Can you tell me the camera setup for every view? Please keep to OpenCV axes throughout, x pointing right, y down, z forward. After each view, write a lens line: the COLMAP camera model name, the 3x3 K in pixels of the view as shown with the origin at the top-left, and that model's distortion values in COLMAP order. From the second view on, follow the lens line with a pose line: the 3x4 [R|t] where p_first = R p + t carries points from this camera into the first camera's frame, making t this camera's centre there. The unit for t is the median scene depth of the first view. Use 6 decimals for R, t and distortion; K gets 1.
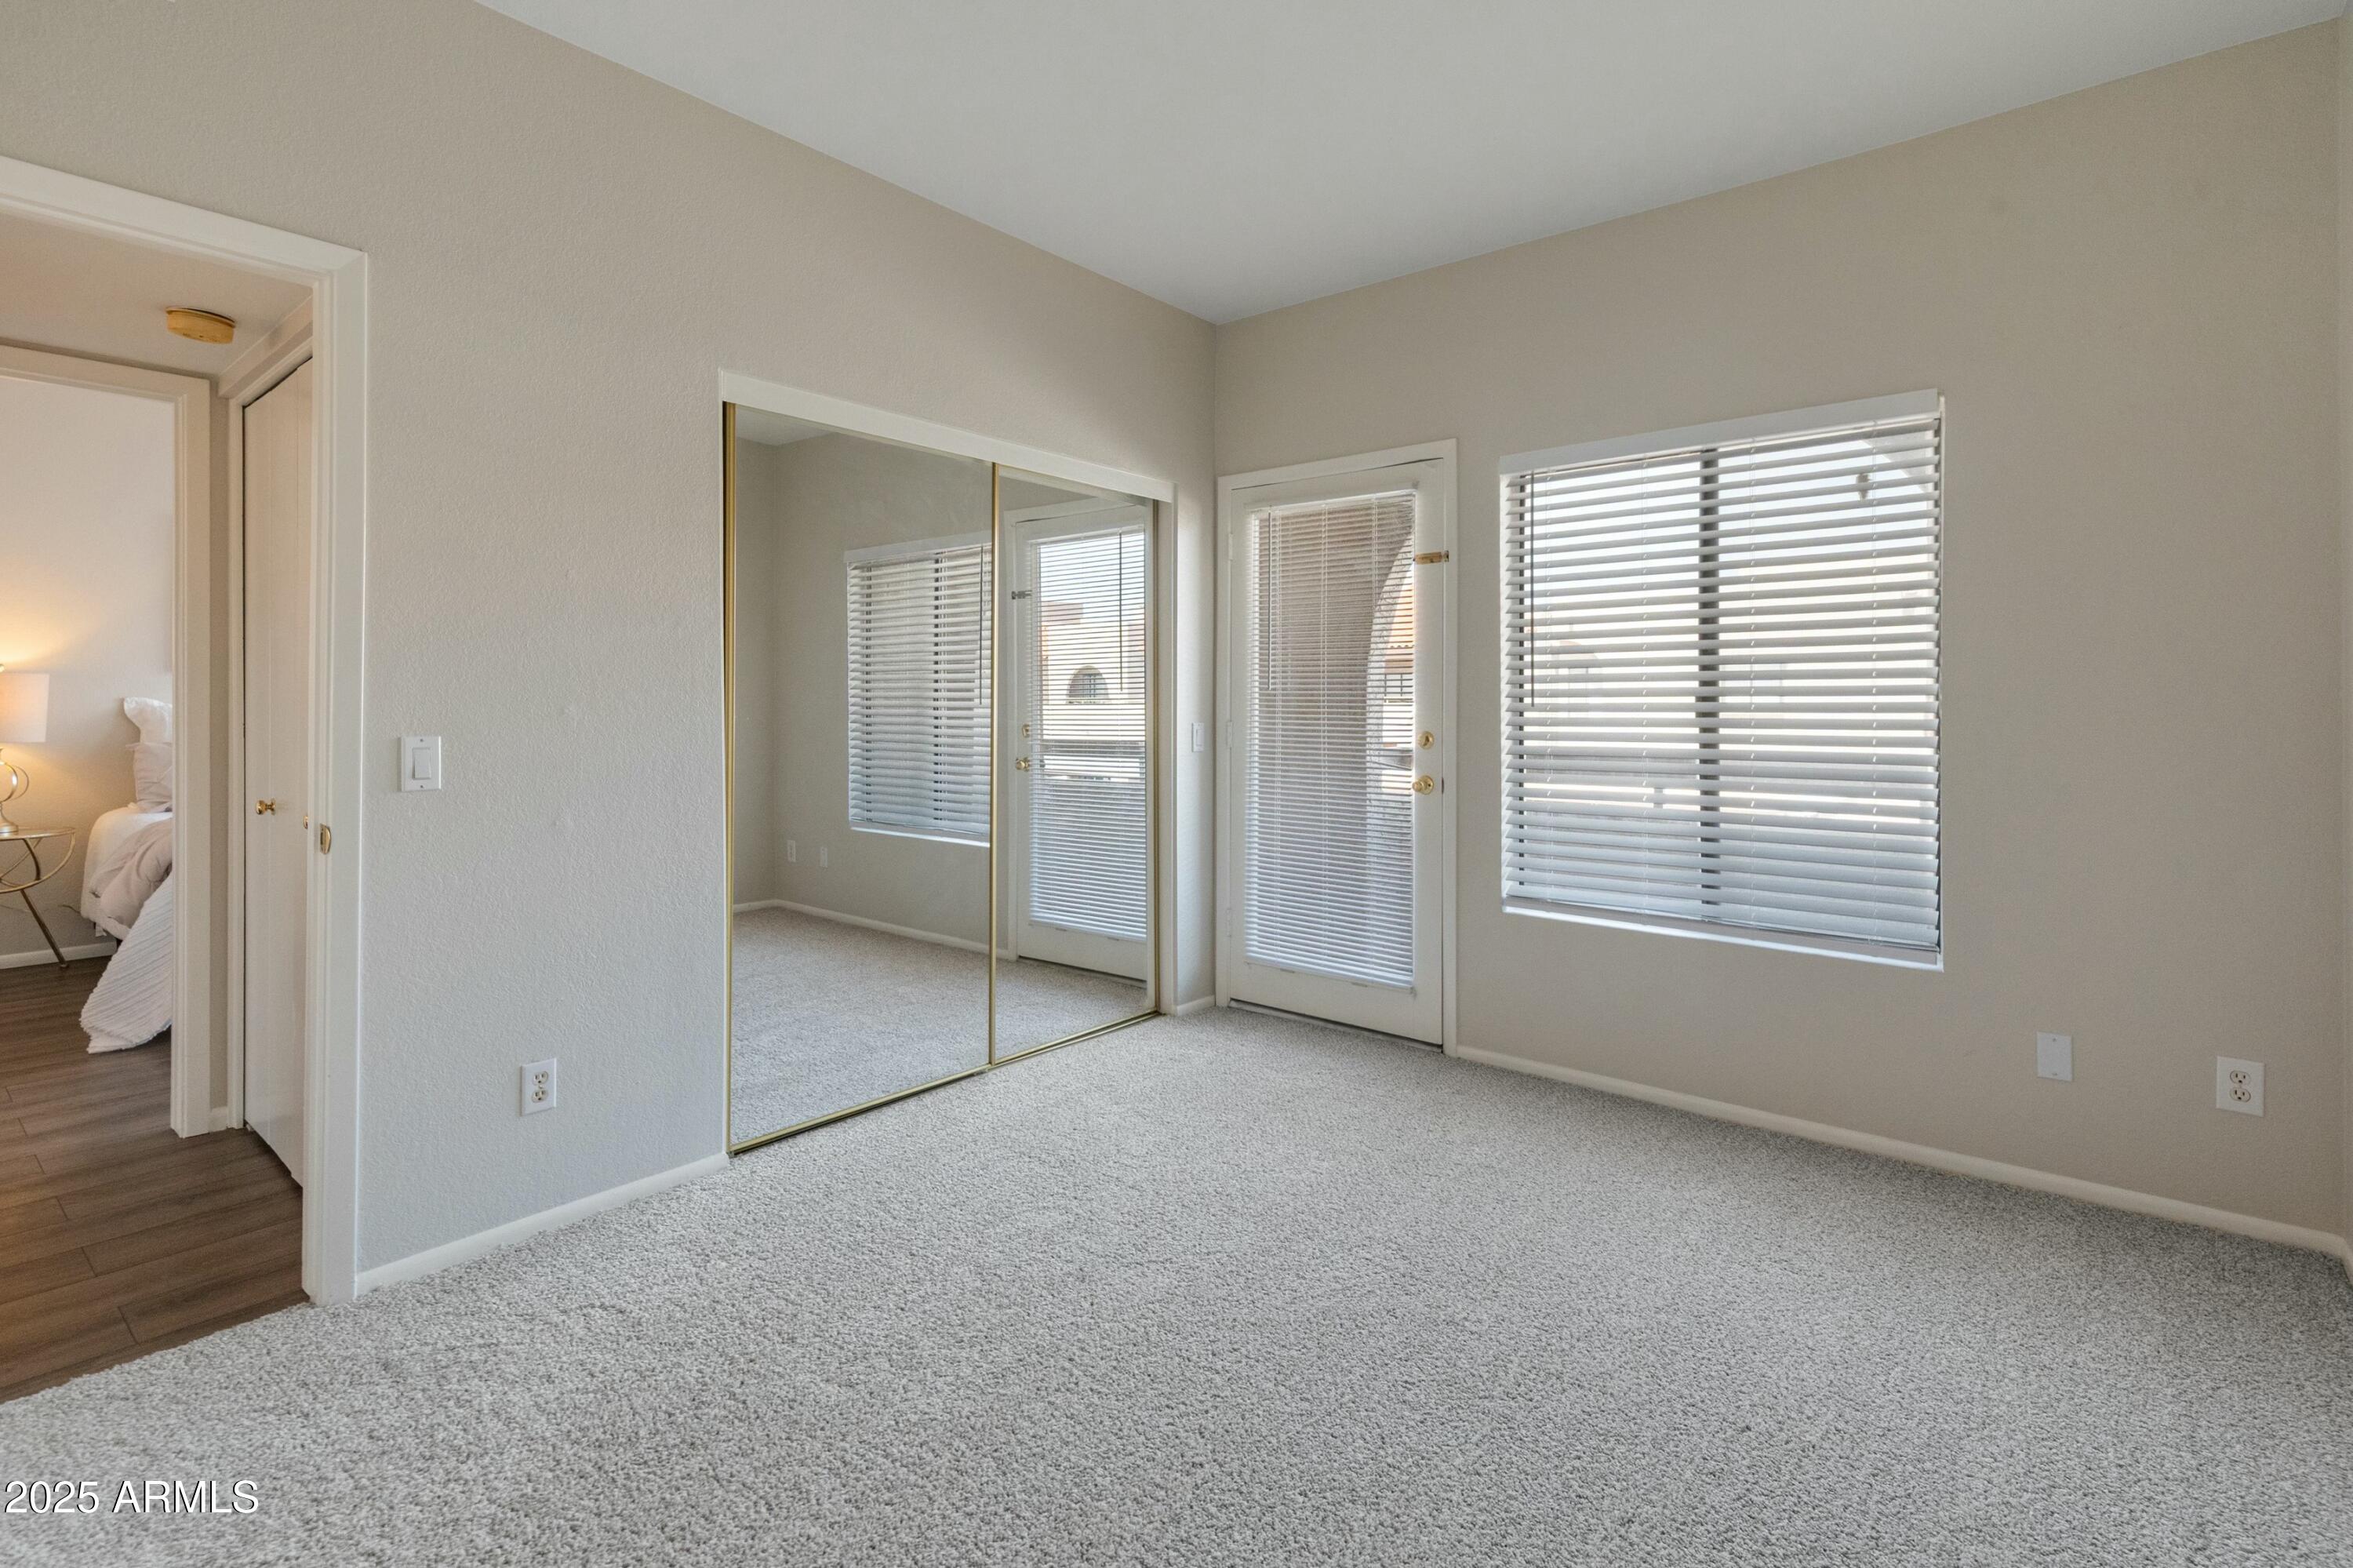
lens RADIAL K [[1099.1, 0, 1190.3], [0, 1099.1, 690.7], [0, 0, 1]] dist [0.002291, 0.000142]
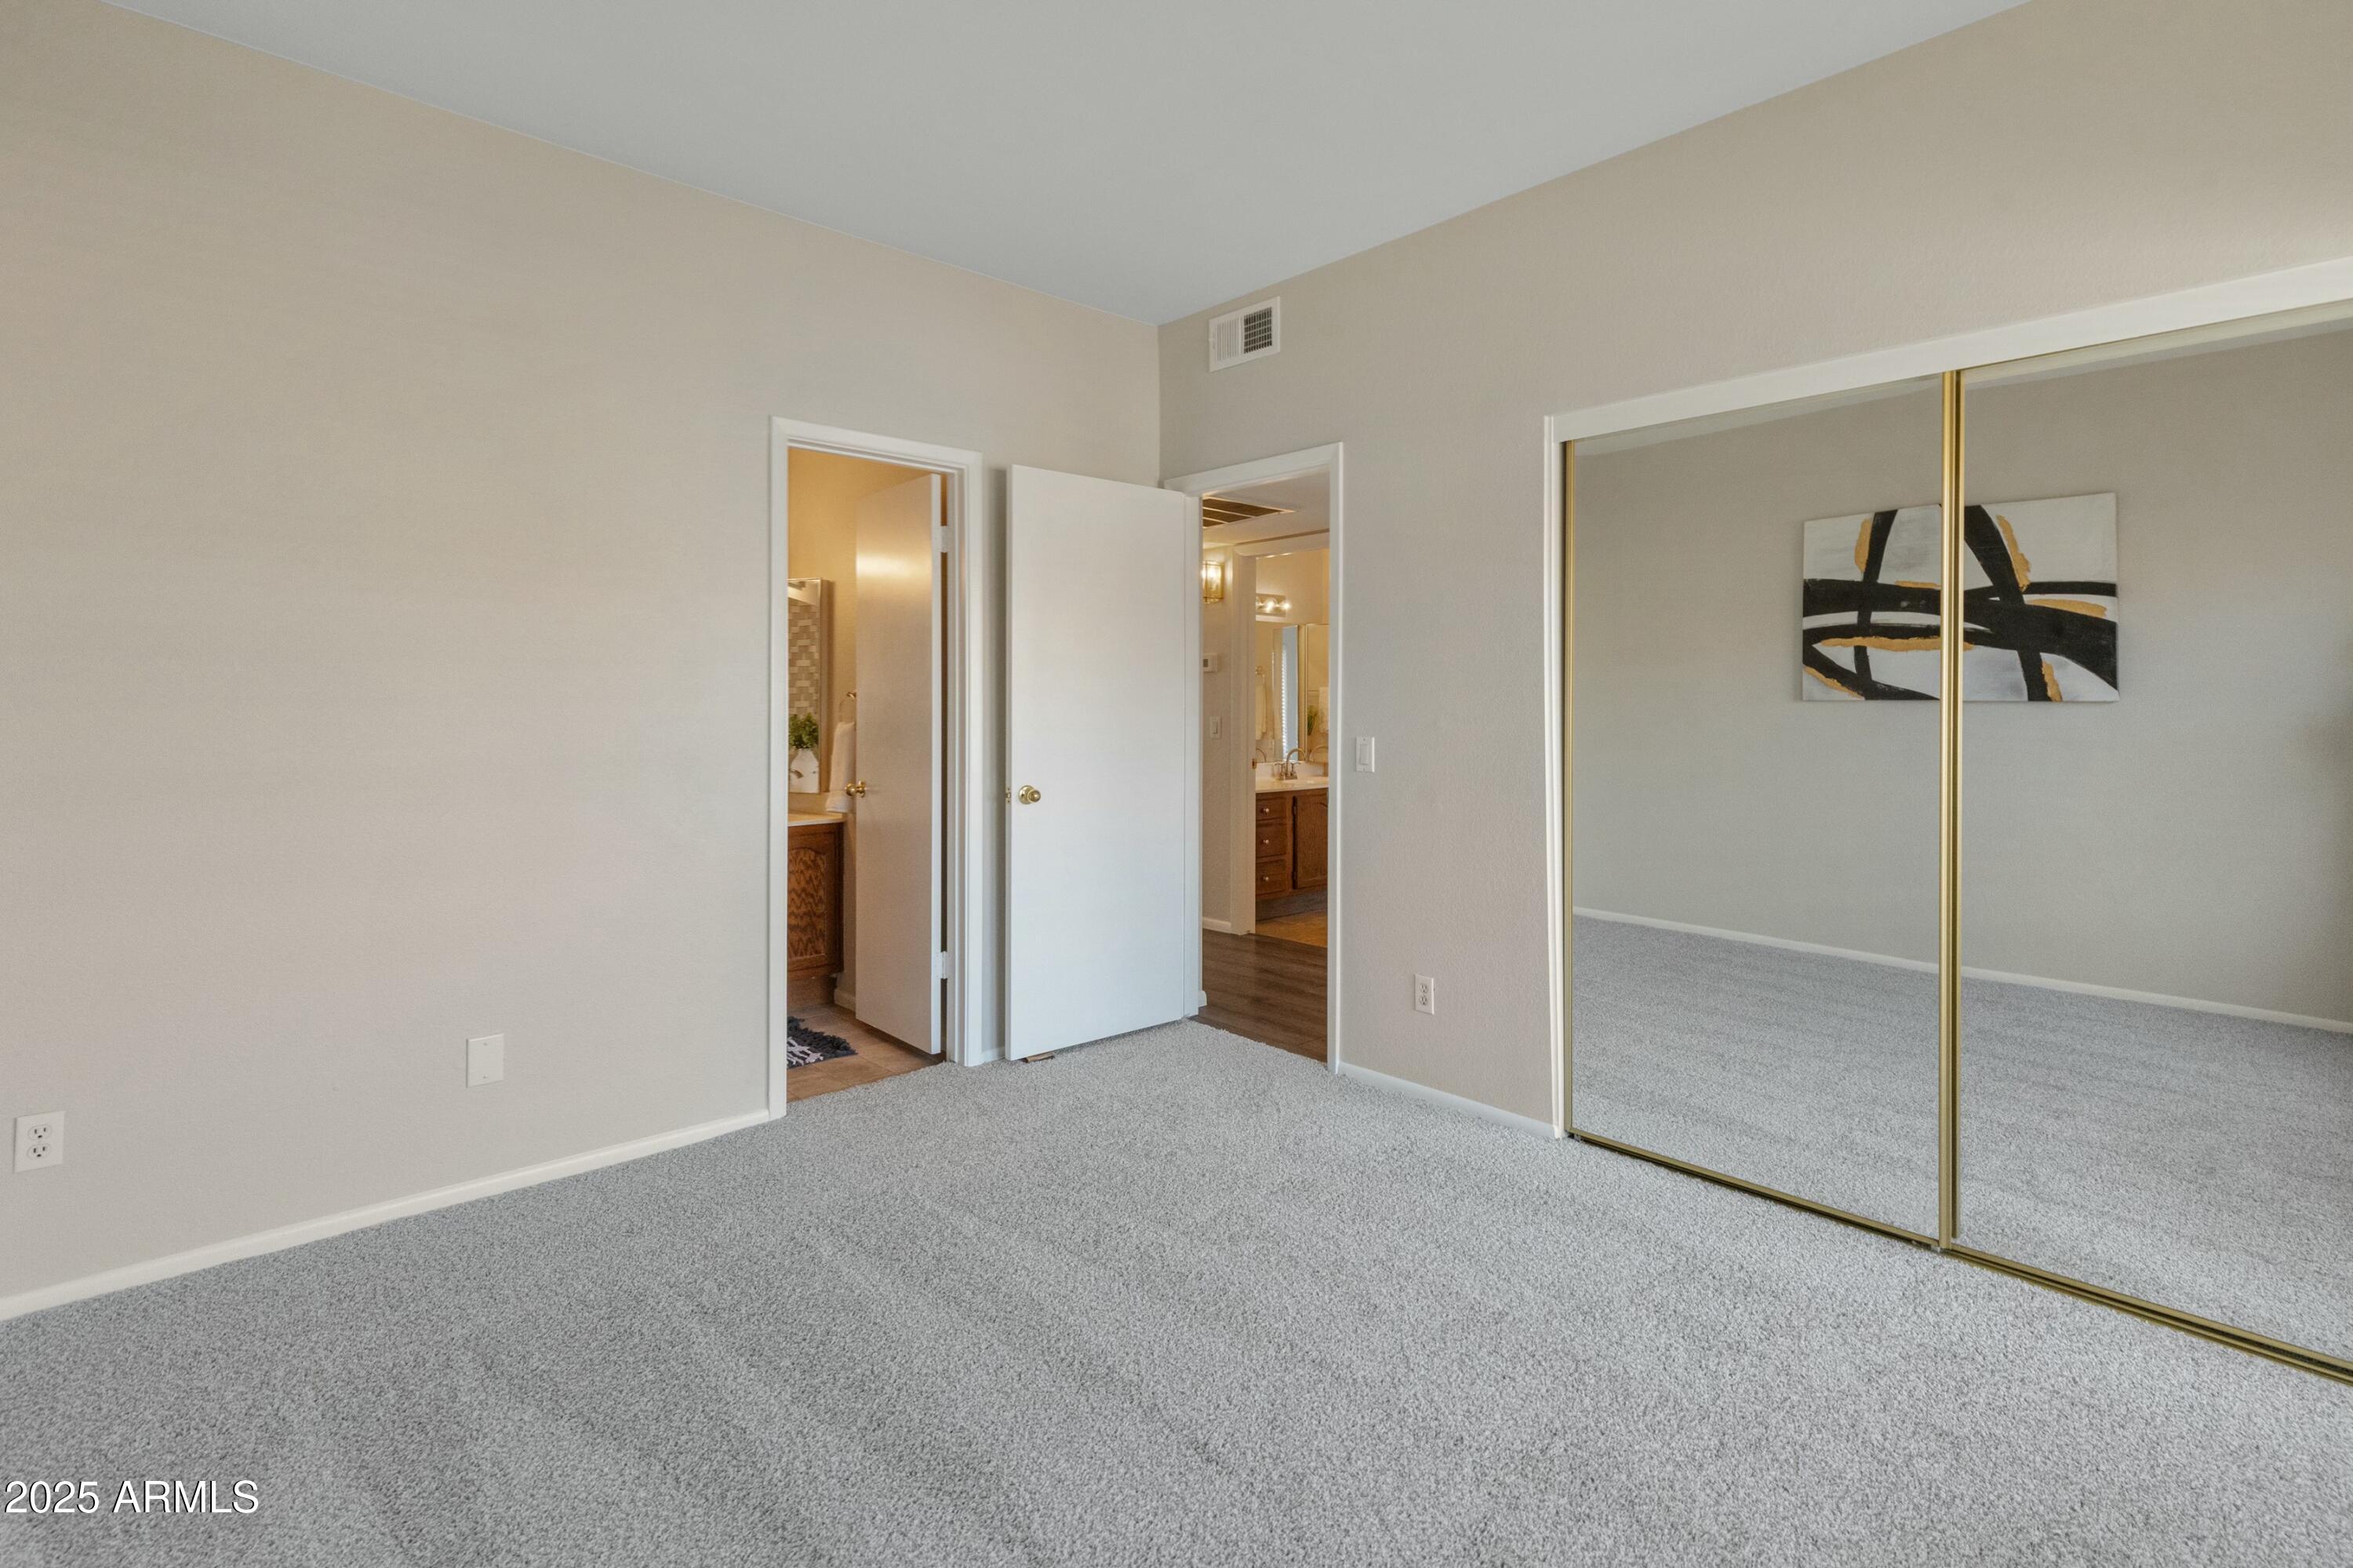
lens RADIAL K [[1091.3, 0, 1181.8], [0, 1091.3, 724.8], [0, 0, 1]] dist [0.004904, 0.000056]
pose [[-0.130087, 0.015680, -0.991379, 0.795606], [0.003785, 0.999876, 0.015317, -0.000588], [0.991495, -0.001760, -0.130131, 0.871060]]
